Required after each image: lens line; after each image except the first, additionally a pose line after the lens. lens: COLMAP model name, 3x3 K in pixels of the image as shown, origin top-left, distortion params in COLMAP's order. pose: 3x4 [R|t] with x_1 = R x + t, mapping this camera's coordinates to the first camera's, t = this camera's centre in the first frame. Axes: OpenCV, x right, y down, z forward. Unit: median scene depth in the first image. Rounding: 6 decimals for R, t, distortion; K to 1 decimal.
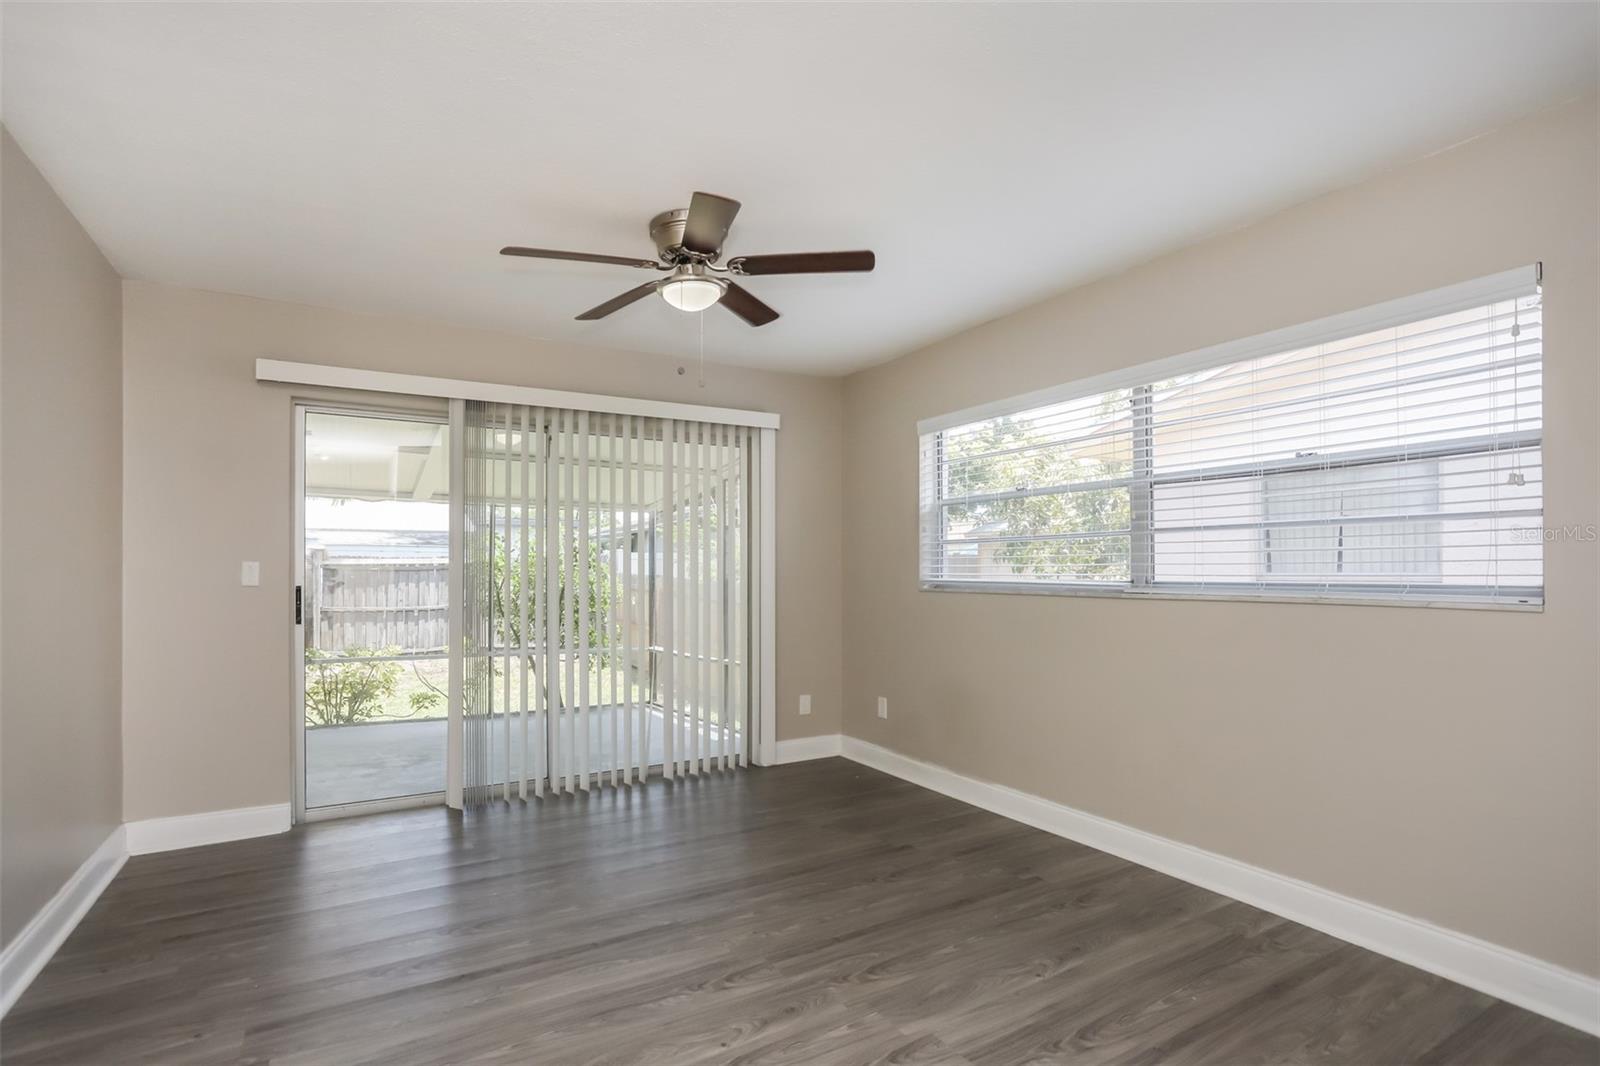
lens RADIAL K [[799.6, 0, 794.6], [0, 799.6, 552.1], [0, 0, 1]] dist [0.044646, 0.000474]
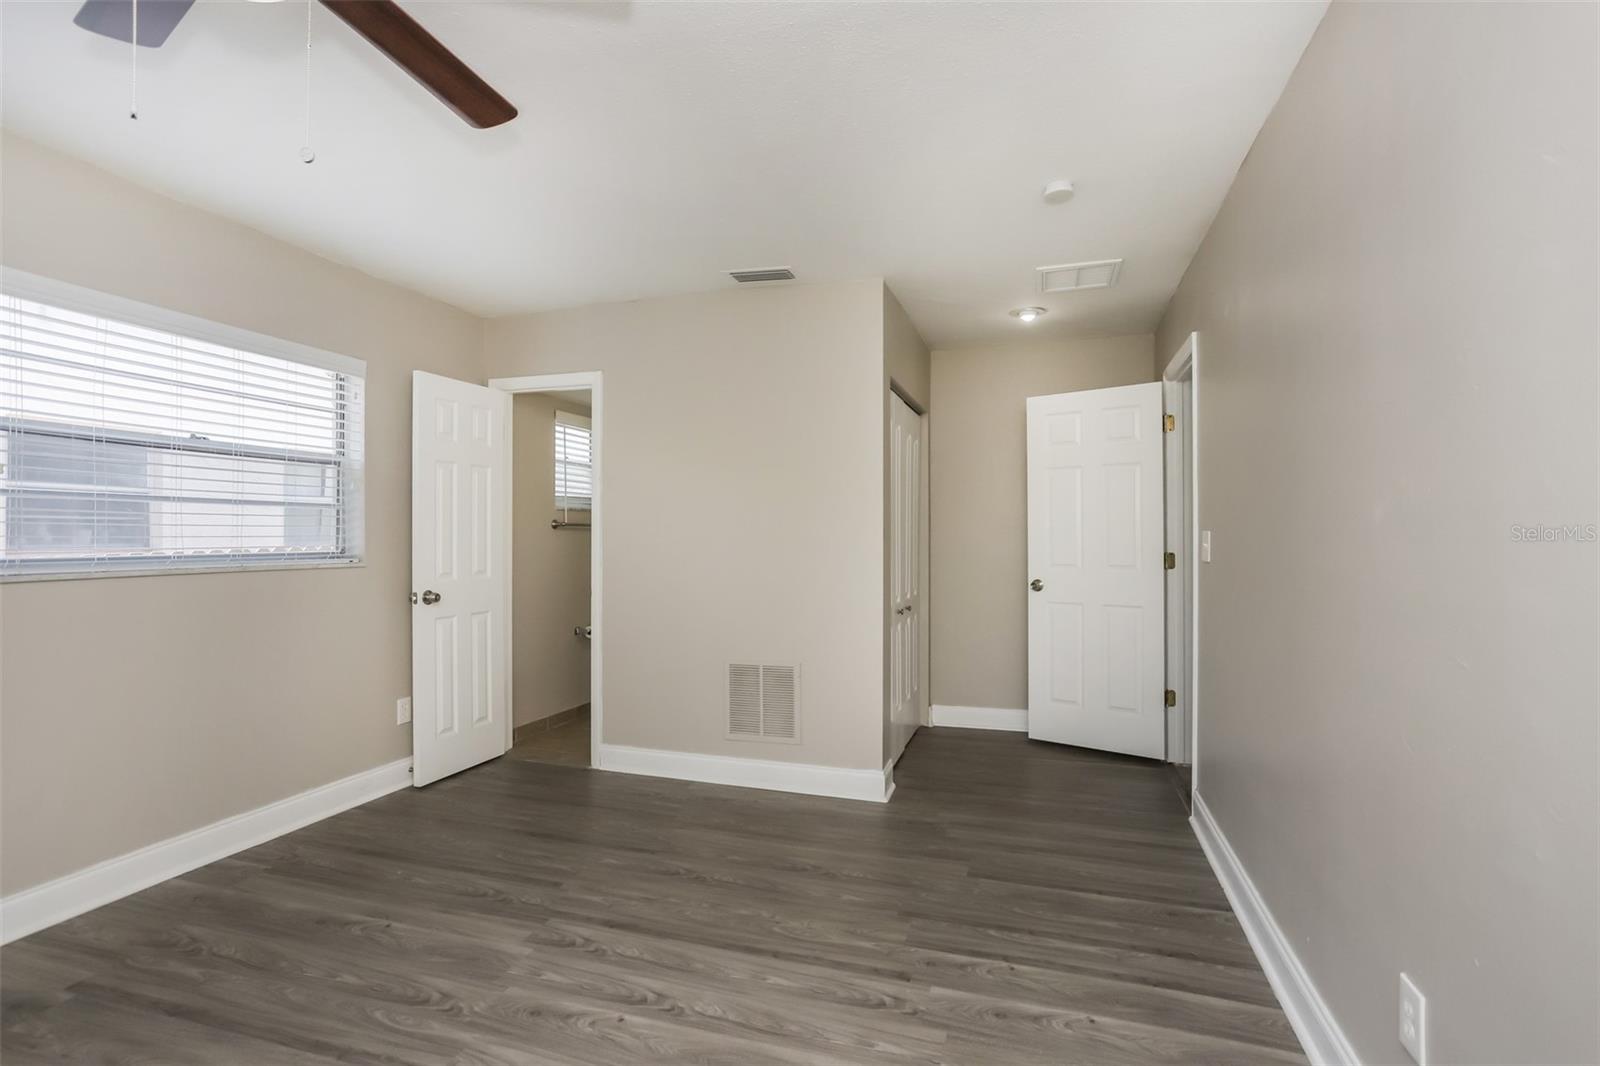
lens RADIAL K [[799.6, 0, 794.6], [0, 799.6, 552.1], [0, 0, 1]] dist [0.044646, 0.000474]
pose [[-0.656120, -0.001351, 0.754656, -0.783557], [0.003664, 0.999981, 0.004975, 0.033338], [-0.754648, 0.006030, -0.656102, 1.209289]]
